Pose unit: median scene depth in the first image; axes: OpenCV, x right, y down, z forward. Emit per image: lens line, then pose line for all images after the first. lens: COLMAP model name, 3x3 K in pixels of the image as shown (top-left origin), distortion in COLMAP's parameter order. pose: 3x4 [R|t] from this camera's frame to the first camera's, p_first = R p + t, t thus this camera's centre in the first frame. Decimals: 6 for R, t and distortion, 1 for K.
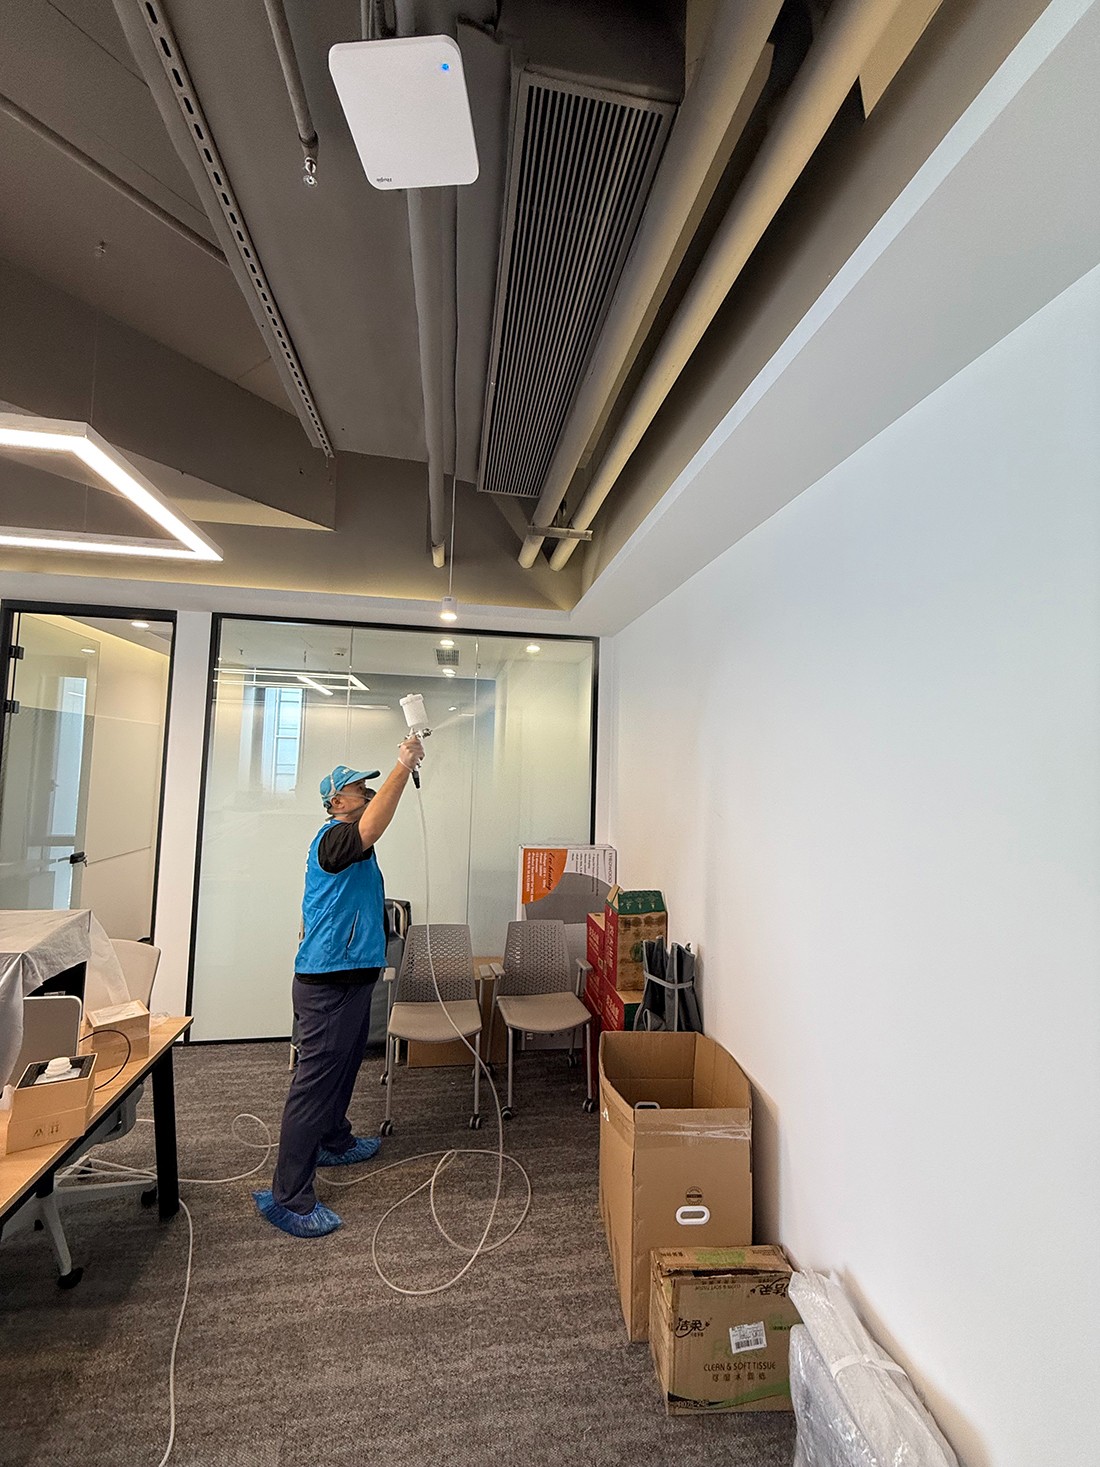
lens RADIAL K [[586.1, 0, 547.6], [0, 586.1, 728.6], [0, 0, 1]] dist [-0.000848, 0.000480]
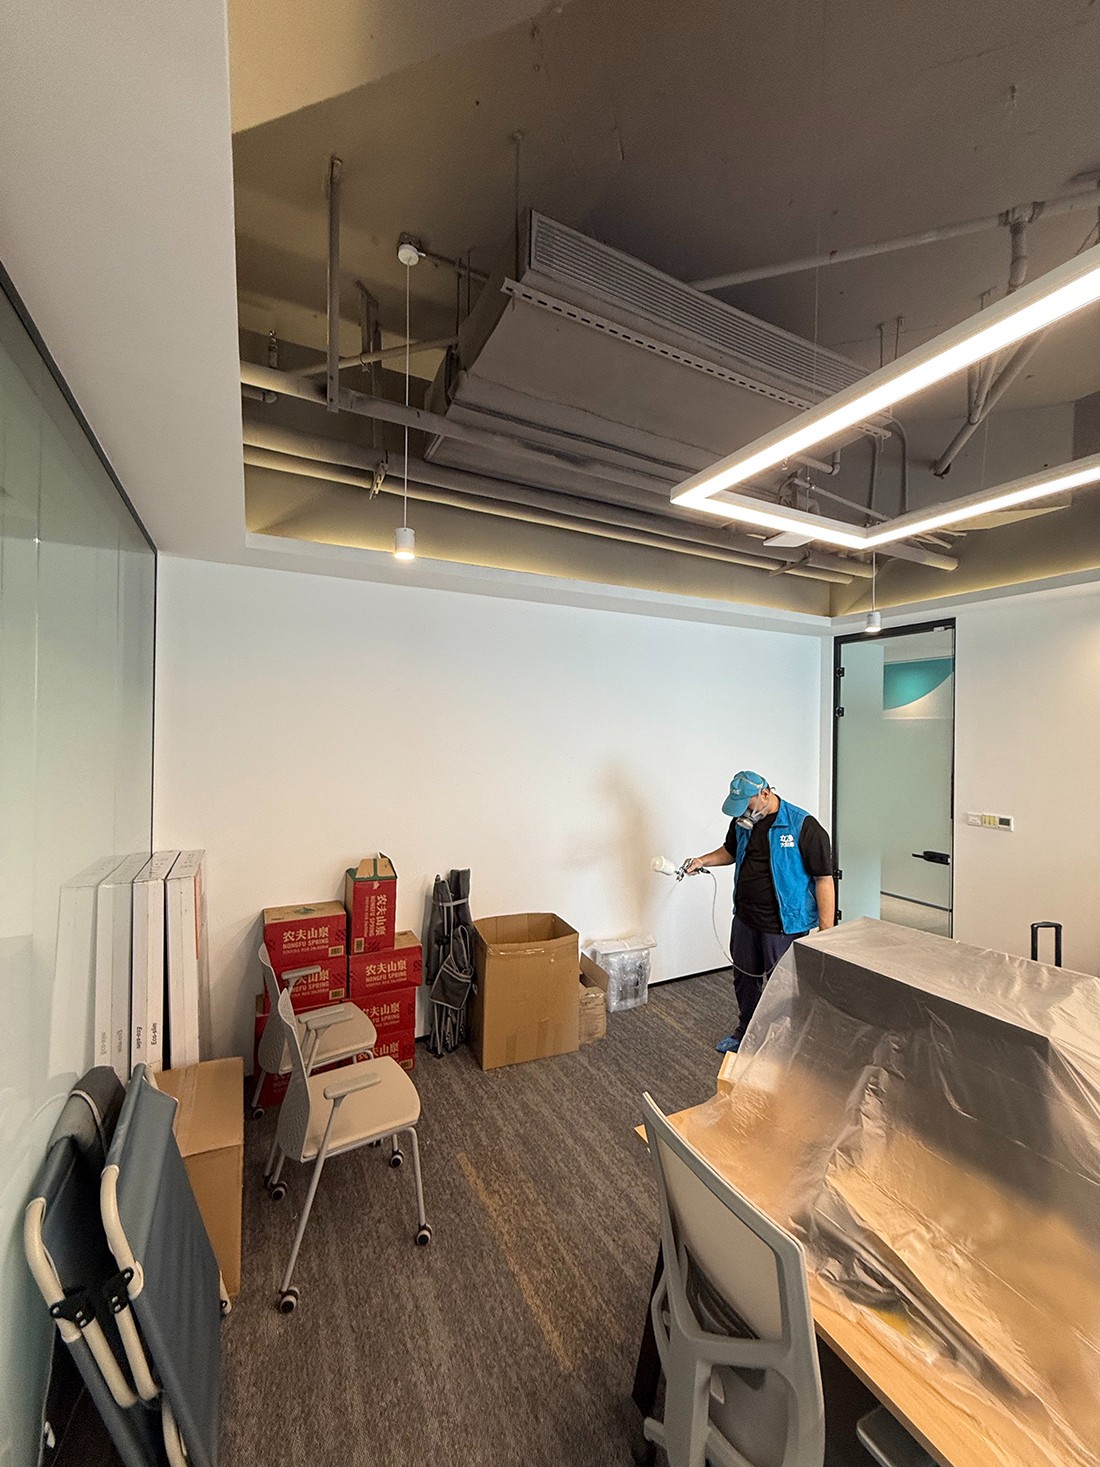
lens RADIAL K [[586.1, 0, 547.6], [0, 586.1, 728.6], [0, 0, 1]] dist [-0.000848, 0.000480]
pose [[-0.308771, -0.017740, 0.950971, -1.410616], [-0.087567, 0.996110, -0.009850, 0.038257], [-0.947097, -0.086315, -0.309124, 1.556900]]
